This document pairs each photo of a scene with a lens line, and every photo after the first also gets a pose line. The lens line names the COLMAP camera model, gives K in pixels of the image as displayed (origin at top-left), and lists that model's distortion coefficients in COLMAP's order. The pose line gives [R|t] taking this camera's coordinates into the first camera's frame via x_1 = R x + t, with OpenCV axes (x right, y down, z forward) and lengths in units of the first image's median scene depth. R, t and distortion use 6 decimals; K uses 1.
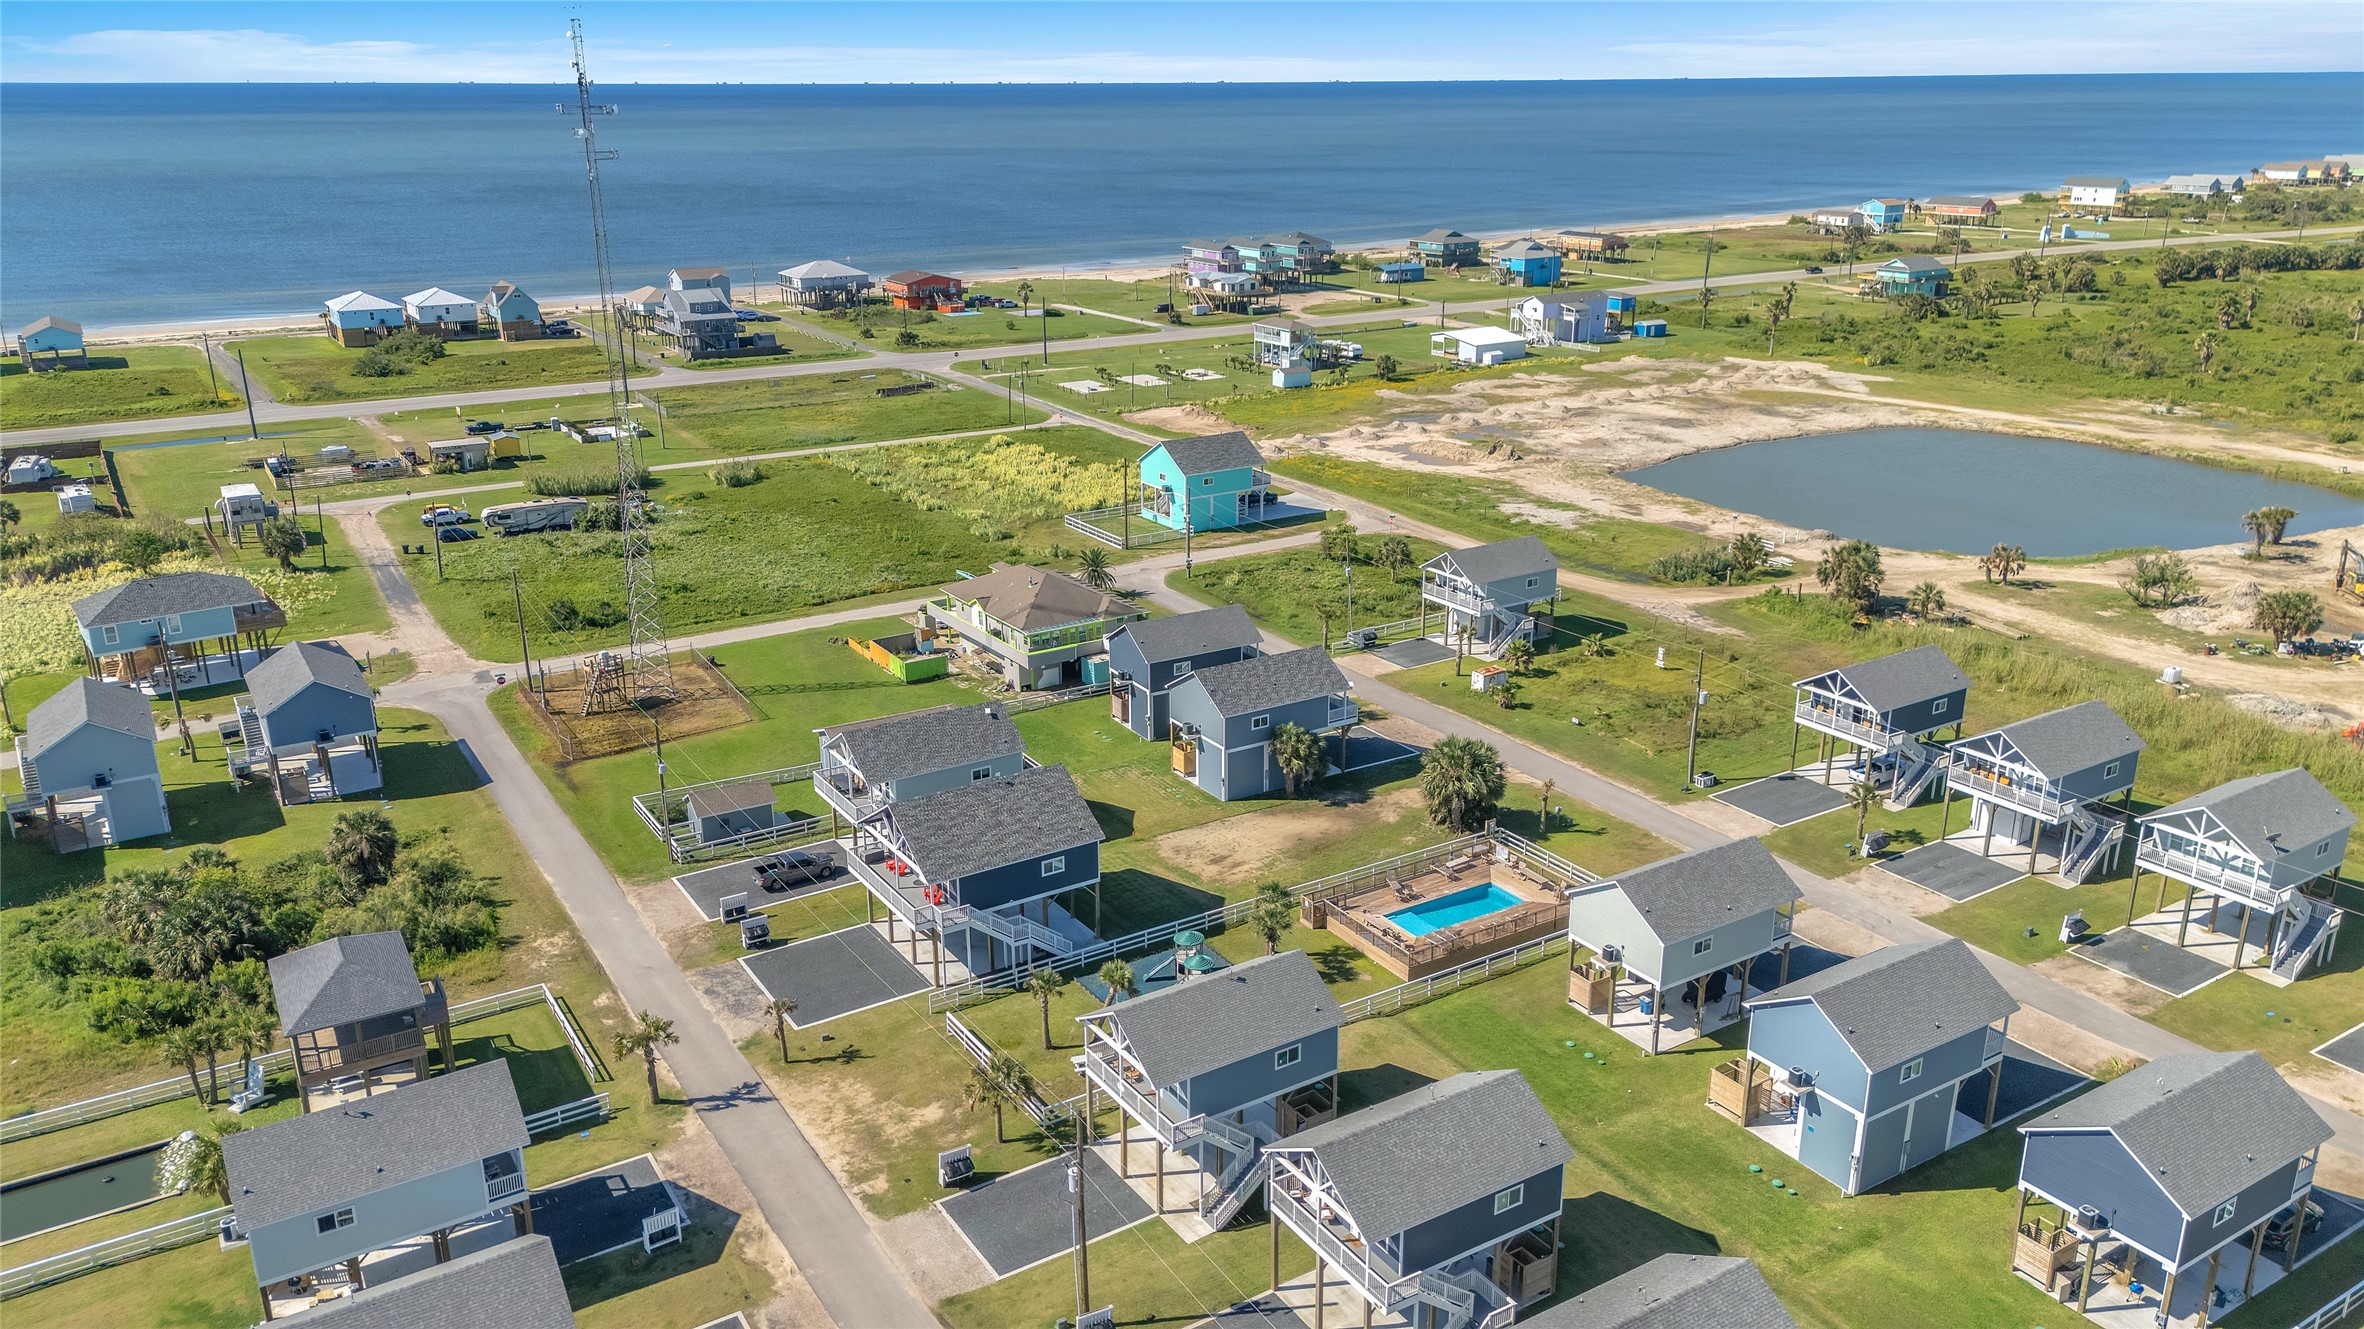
lens RADIAL K [[1707.6, 0, 1190.2], [0, 1707.6, 647.9], [0, 0, 1]] dist [0.070501, -0.090037]
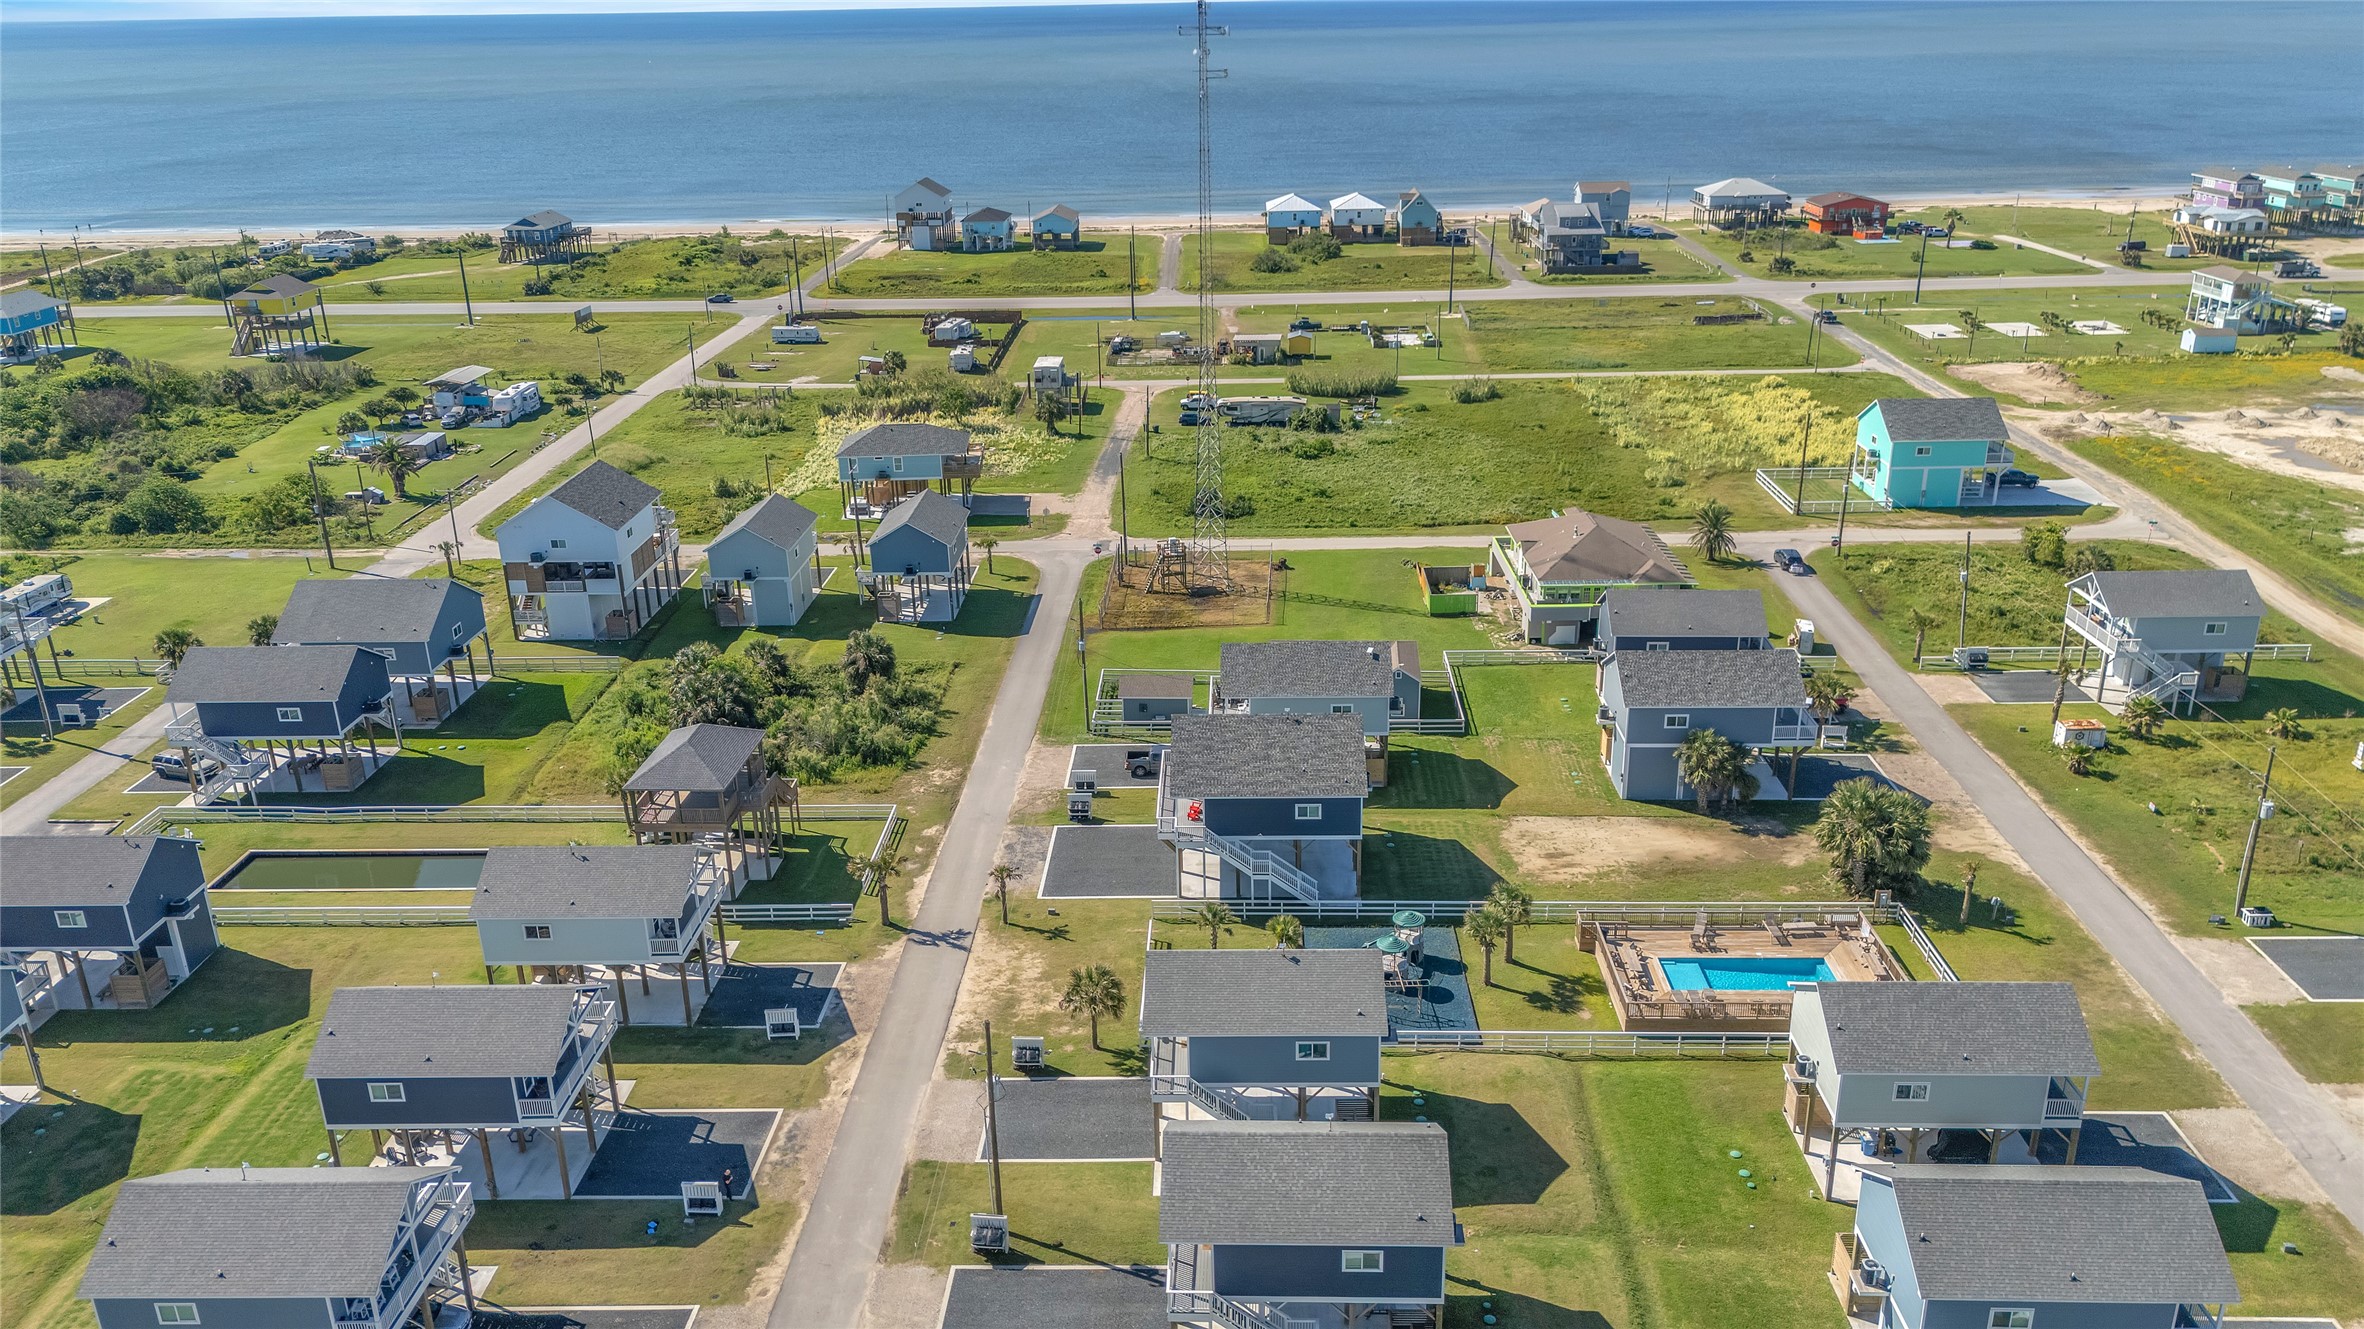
lens RADIAL K [[1707.6, 0, 1190.2], [0, 1707.6, 647.9], [0, 0, 1]] dist [0.070501, -0.090037]
pose [[0.826527, 0.183316, -0.532210, 0.206276], [-0.156832, 0.983042, 0.095040, -0.027045], [0.540607, 0.004914, 0.841261, 0.072062]]
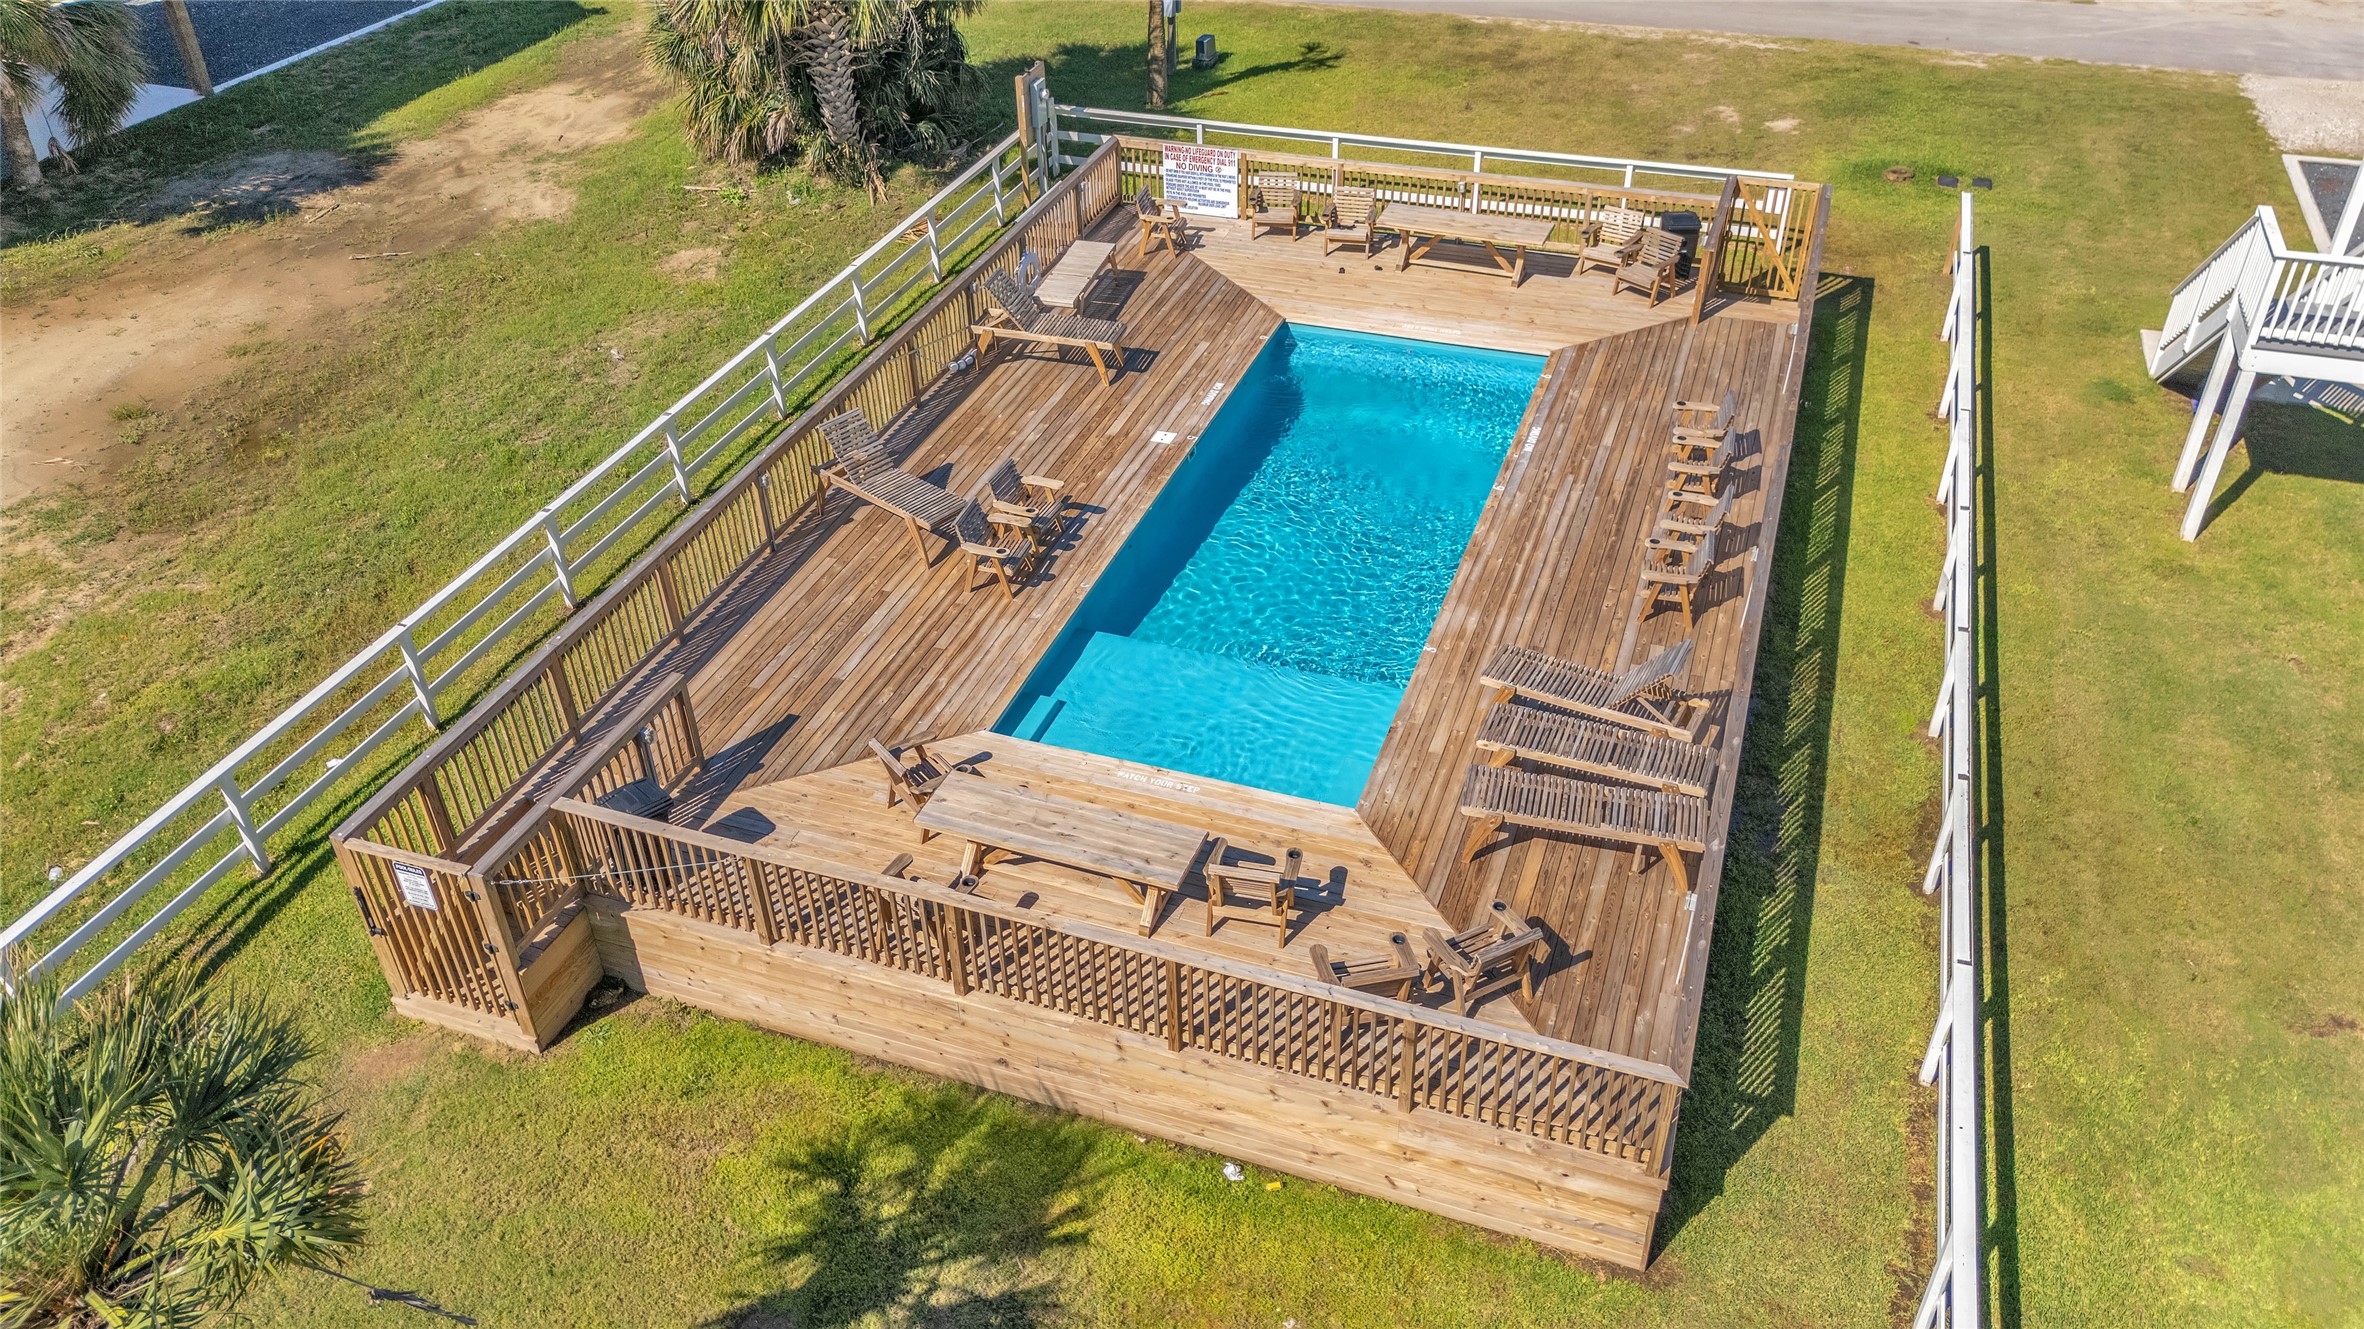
lens RADIAL K [[1747.5, 0, 1182.0], [0, 1747.5, 664.5], [0, 0, 1]] dist [0.079971, -0.087113]
pose [[0.790620, -0.367159, 0.490014, 0.033198], [0.205834, 0.913071, 0.352043, 0.060645], [-0.576674, -0.177470, 0.797466, 0.508389]]
